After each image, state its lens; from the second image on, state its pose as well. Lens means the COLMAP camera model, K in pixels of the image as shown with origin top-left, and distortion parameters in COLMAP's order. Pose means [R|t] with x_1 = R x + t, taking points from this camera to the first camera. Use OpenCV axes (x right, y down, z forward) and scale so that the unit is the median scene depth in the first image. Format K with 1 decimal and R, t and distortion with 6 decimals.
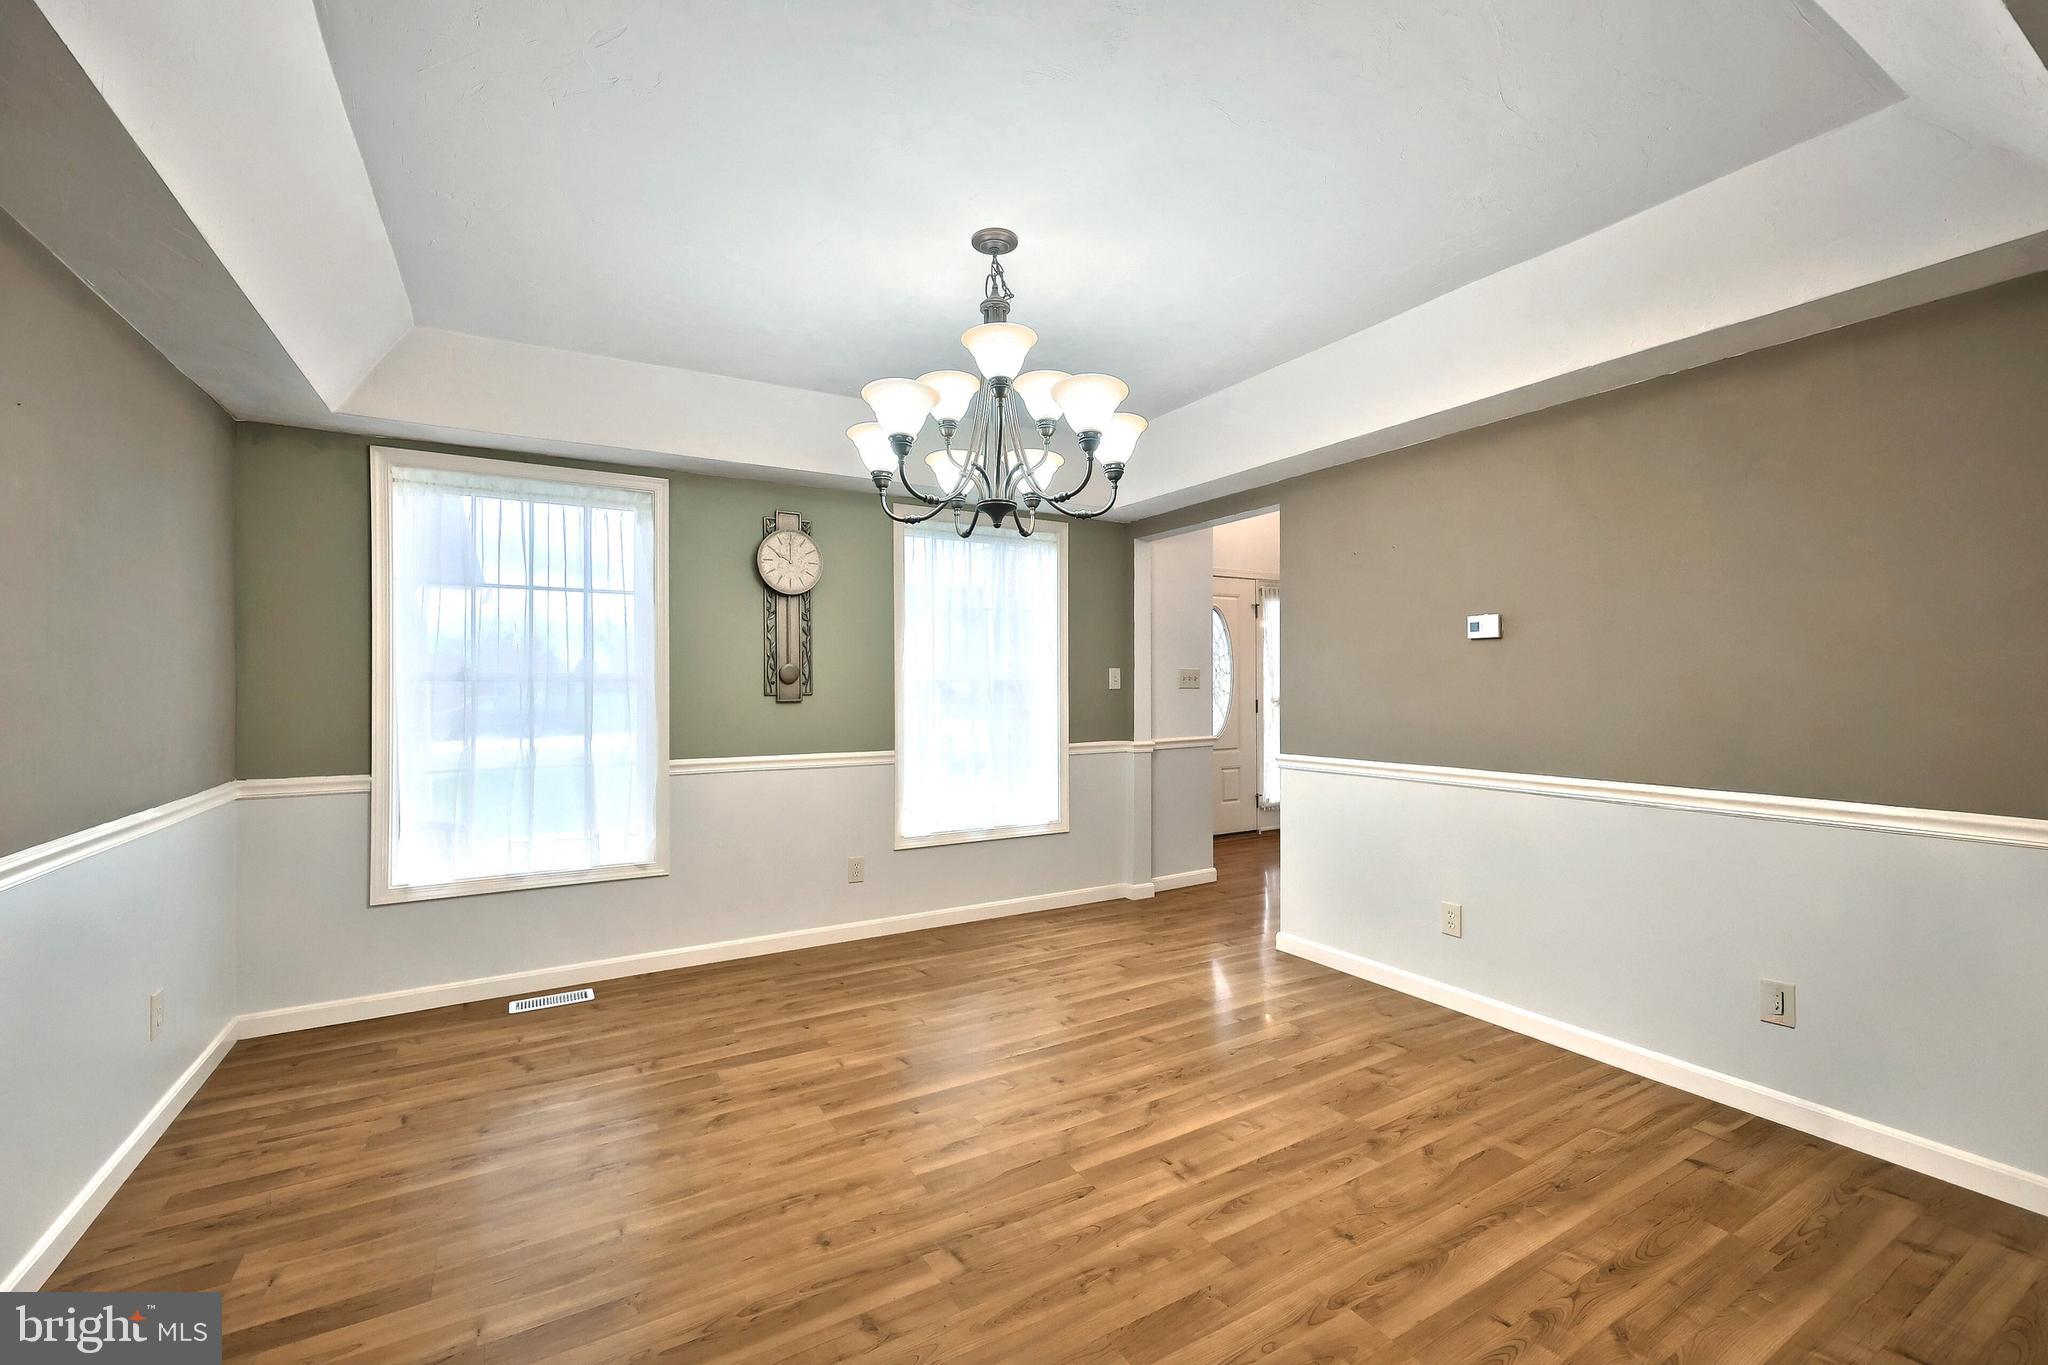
lens RADIAL K [[856.7, 0, 1022.7], [0, 856.7, 681.7], [0, 0, 1]] dist [0.001598, 0.001342]
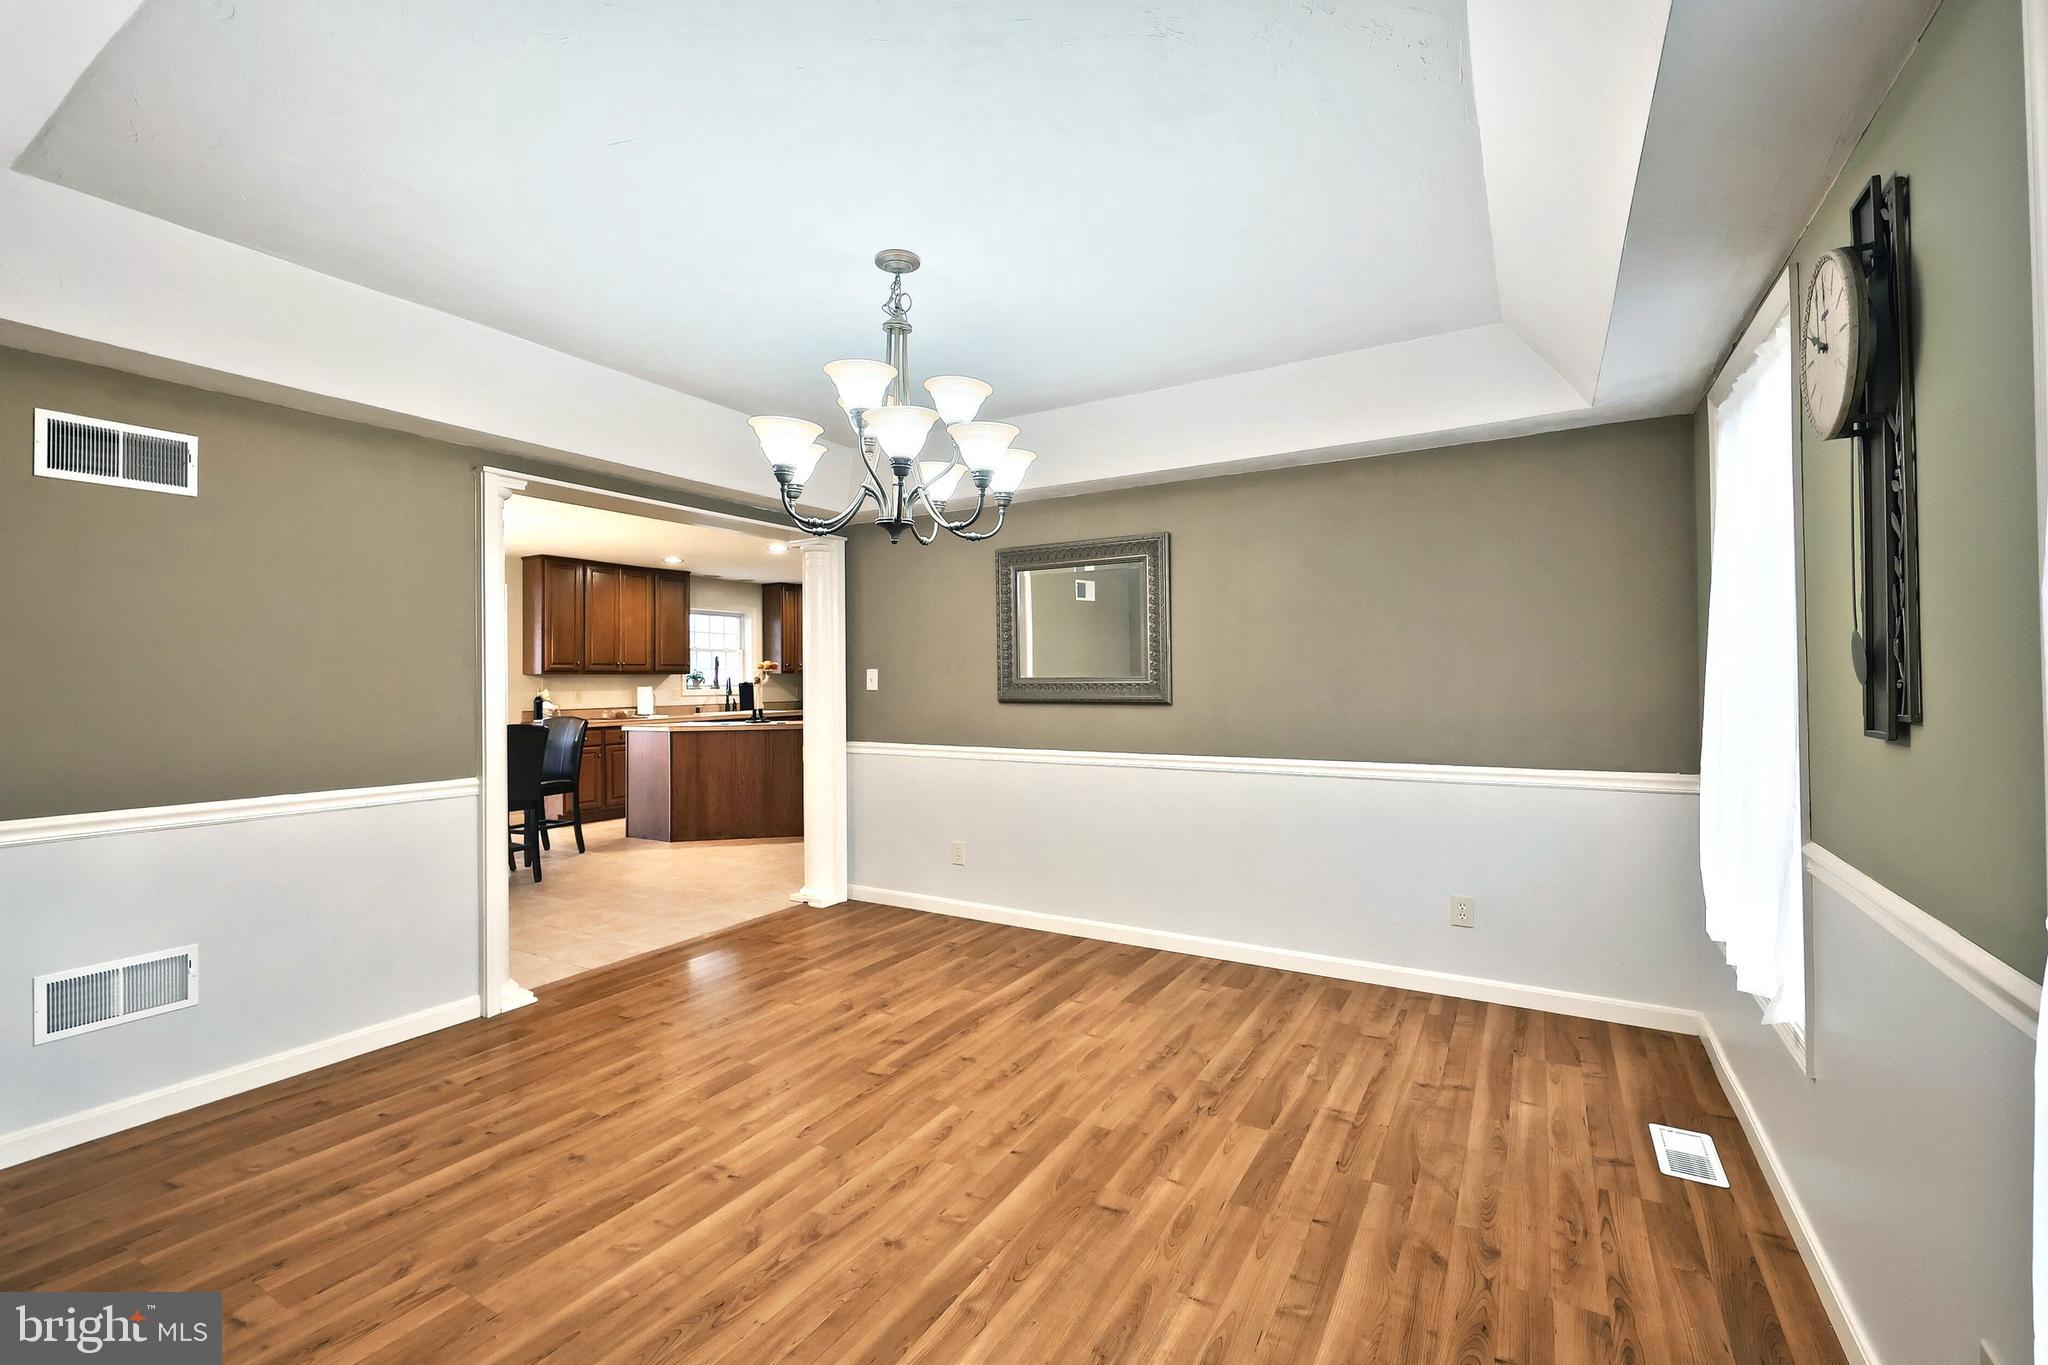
lens RADIAL K [[856.7, 0, 1015.3], [0, 856.7, 669.7], [0, 0, 1]] dist [0.001598, 0.001342]
pose [[-0.874829, 0.004734, -0.484409, 0.330925], [0.012713, 0.999832, -0.013188, -0.008351], [0.484265, -0.017696, -0.874742, 1.870412]]
